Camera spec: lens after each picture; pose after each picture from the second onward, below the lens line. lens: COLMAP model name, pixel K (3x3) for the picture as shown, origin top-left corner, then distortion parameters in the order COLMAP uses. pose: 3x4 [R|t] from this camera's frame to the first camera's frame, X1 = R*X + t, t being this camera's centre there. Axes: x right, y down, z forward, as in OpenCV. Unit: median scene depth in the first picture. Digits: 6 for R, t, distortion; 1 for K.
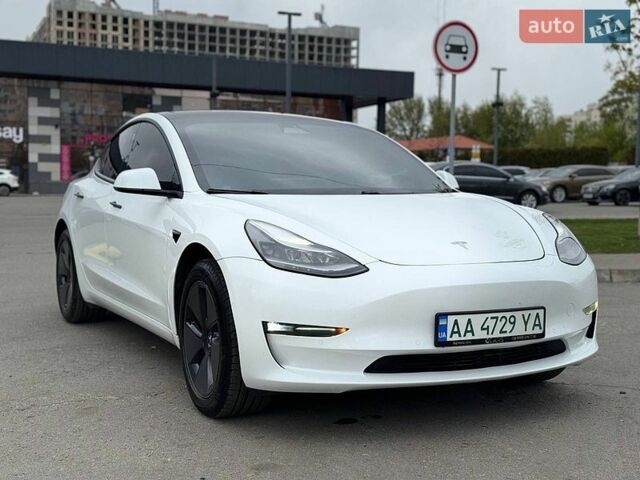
lens RADIAL K [[922.4, 0, 320.7], [0, 922.4, 239.0], [0, 0, 1]] dist [0.160981, 0.000000]
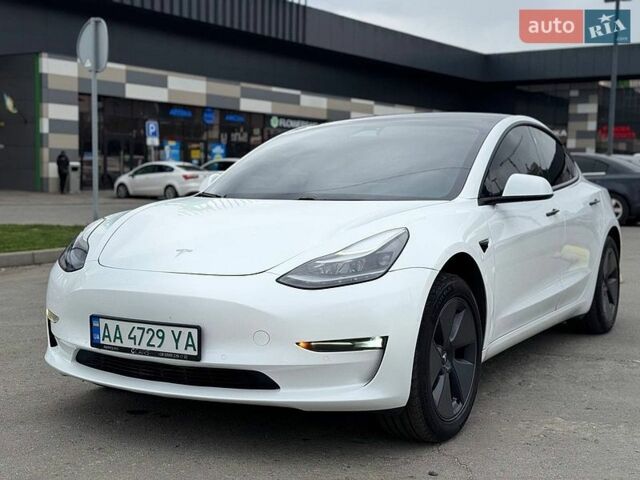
lens RADIAL K [[922.4, 0, 316.8], [0, 922.4, 242.4], [0, 0, 1]] dist [0.160981, 0.000000]
pose [[0.514668, 0.055171, -0.855613, 0.958977], [-0.057719, 0.997893, 0.029626, -0.037489], [0.855445, 0.034138, 0.516768, 0.573661]]
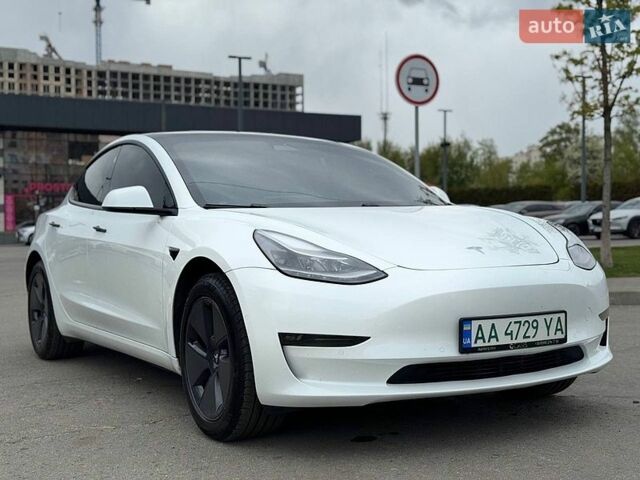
lens RADIAL K [[922.4, 0, 323.8], [0, 922.4, 237.9], [0, 0, 1]] dist [0.160981, 0.000000]
pose [[0.997771, -0.027004, 0.061026, -0.061577], [0.030080, 0.998293, -0.050067, 0.034665], [-0.059570, 0.051791, 0.996880, 0.038550]]
